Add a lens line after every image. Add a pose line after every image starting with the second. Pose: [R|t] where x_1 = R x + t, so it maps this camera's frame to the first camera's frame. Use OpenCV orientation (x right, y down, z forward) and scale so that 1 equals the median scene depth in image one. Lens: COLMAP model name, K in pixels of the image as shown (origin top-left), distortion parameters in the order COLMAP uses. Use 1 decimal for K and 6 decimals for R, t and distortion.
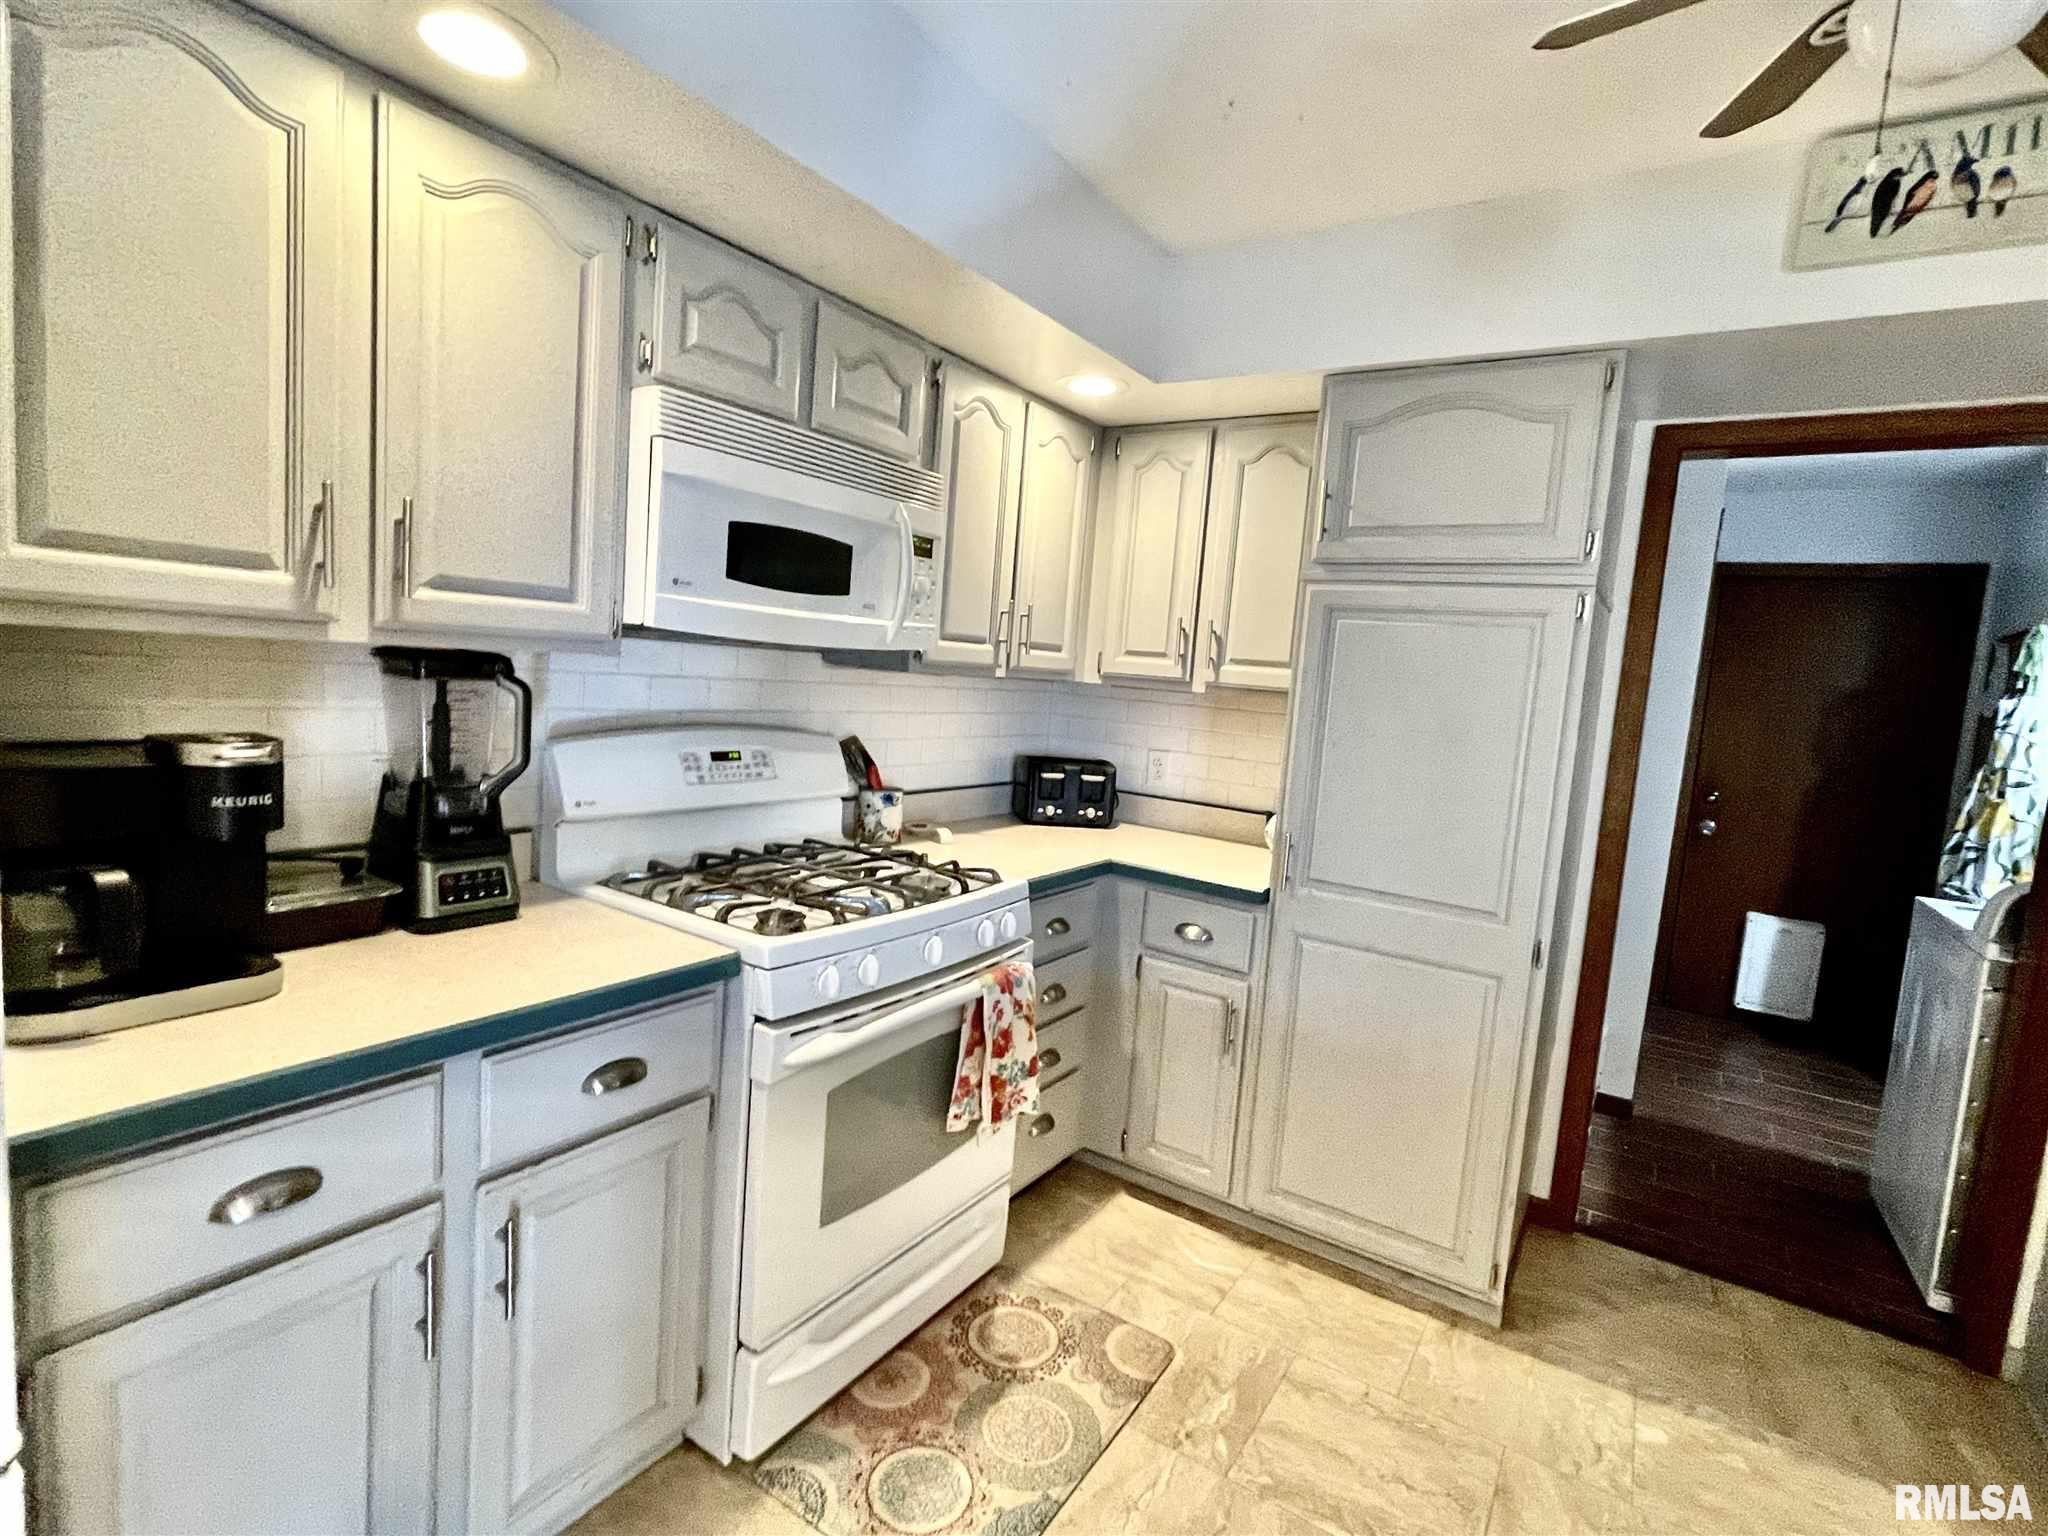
lens RADIAL K [[973.6, 0, 1026.4], [0, 973.6, 758.2], [0, 0, 1]] dist [0.004551, -0.000094]
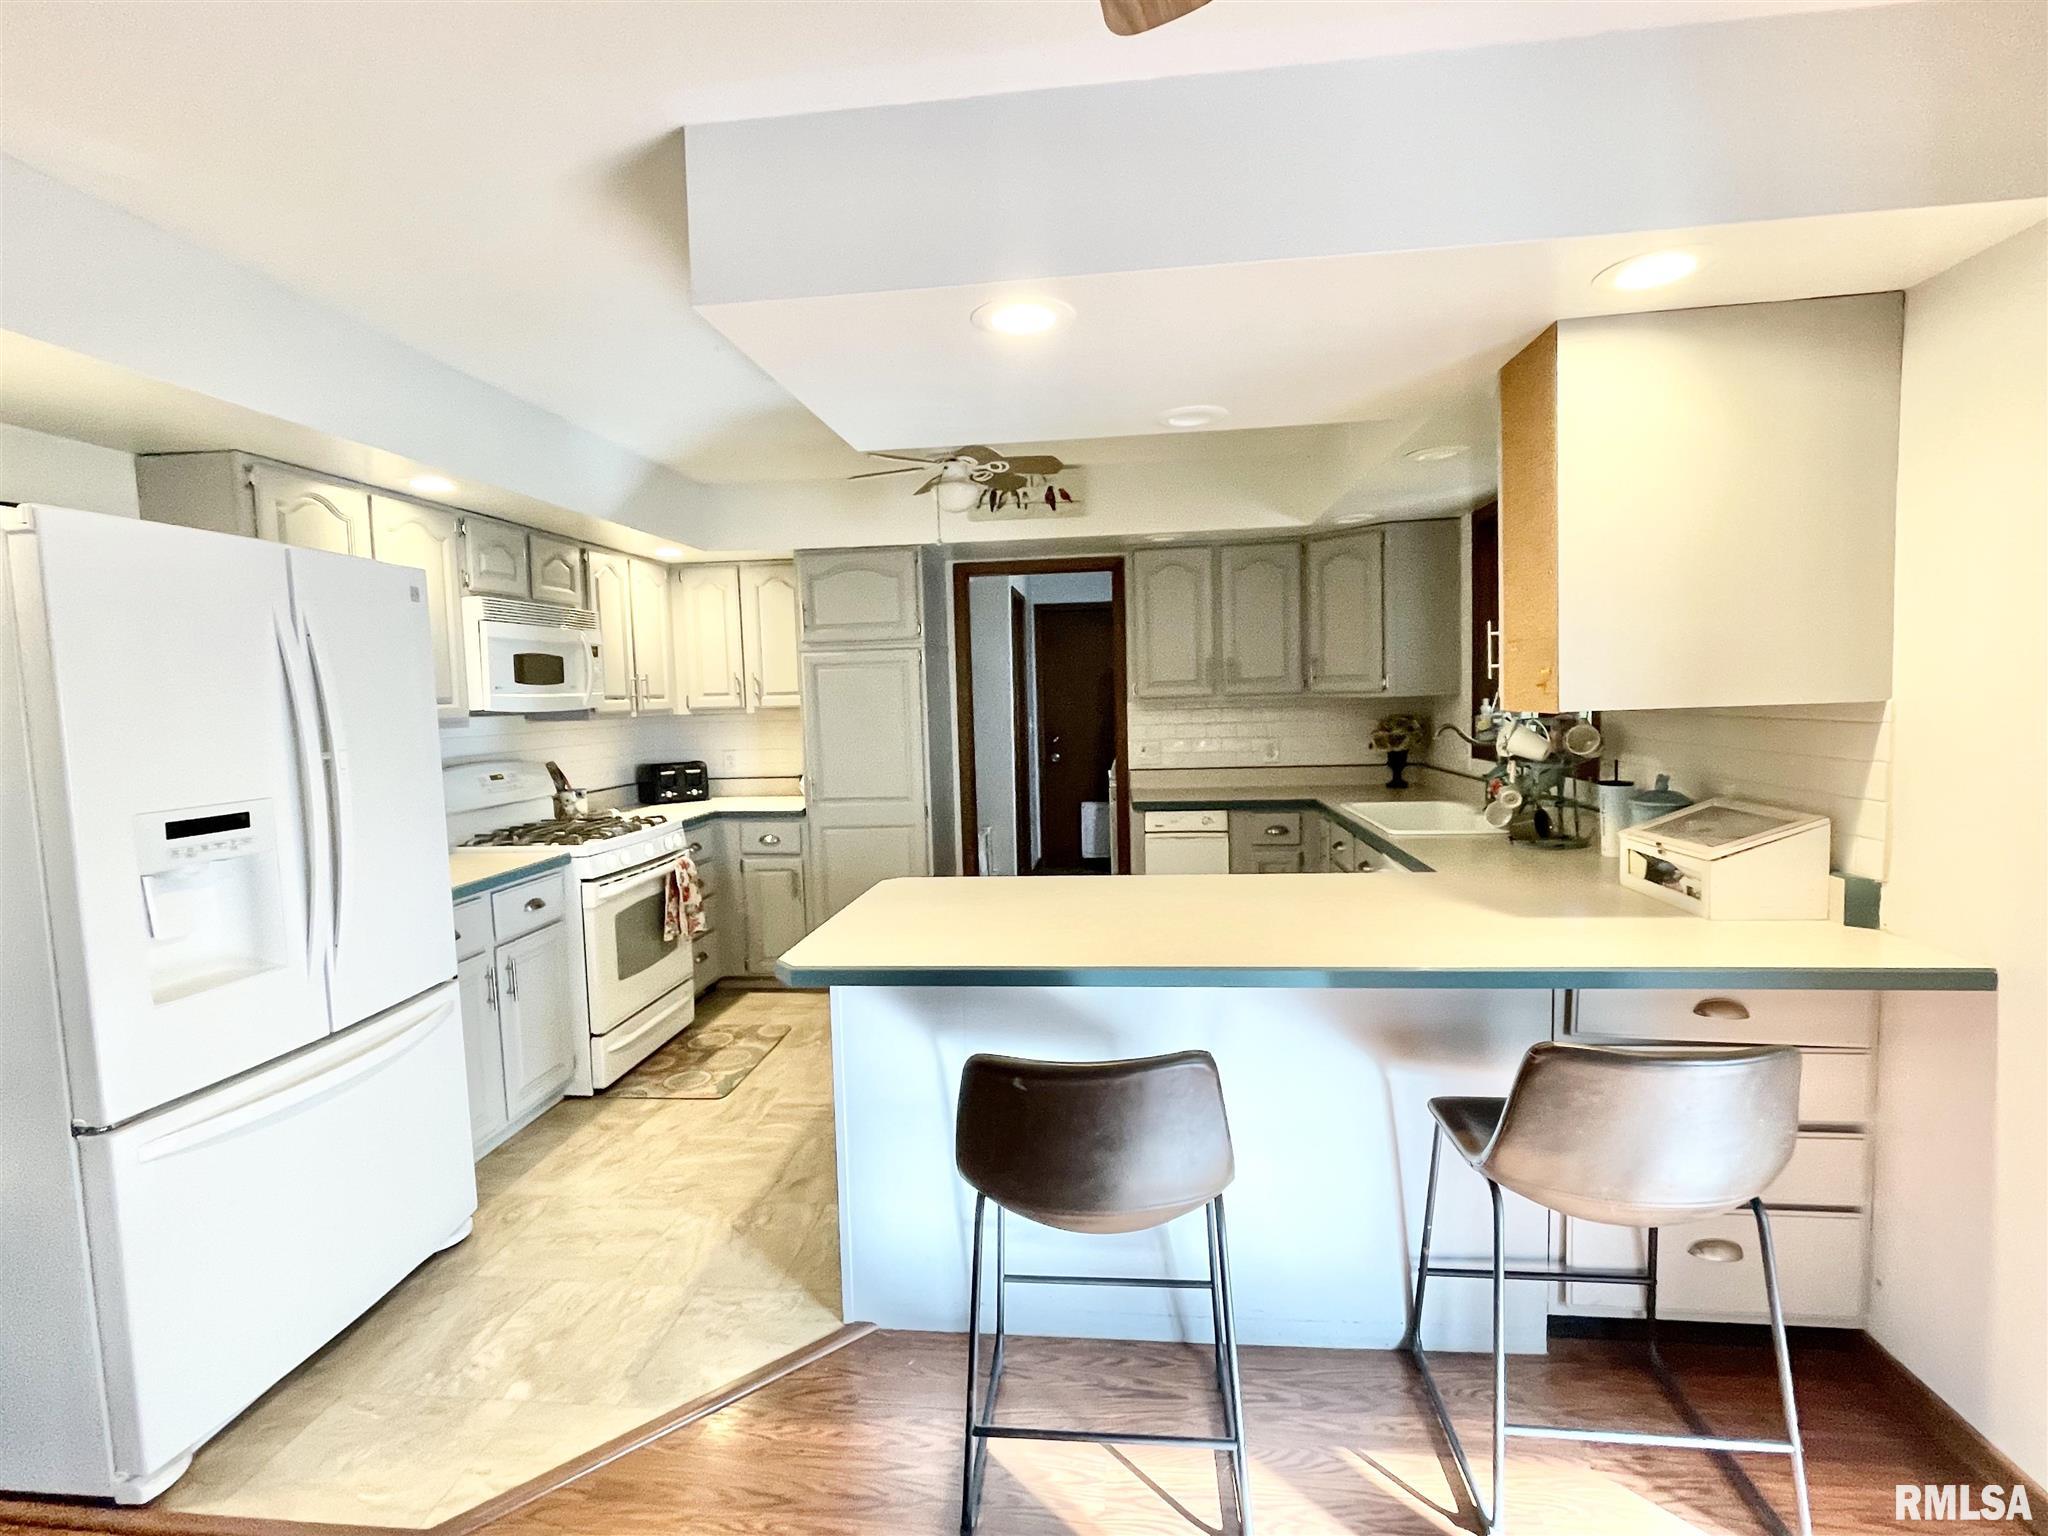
lens RADIAL K [[973.6, 0, 1021.9], [0, 973.6, 761.6], [0, 0, 1]] dist [0.004551, -0.000094]
pose [[0.882296, -0.135615, 0.450735, -0.253298], [0.140879, 0.989782, 0.022036, 0.064371], [-0.449118, 0.044057, 0.892386, -1.017629]]
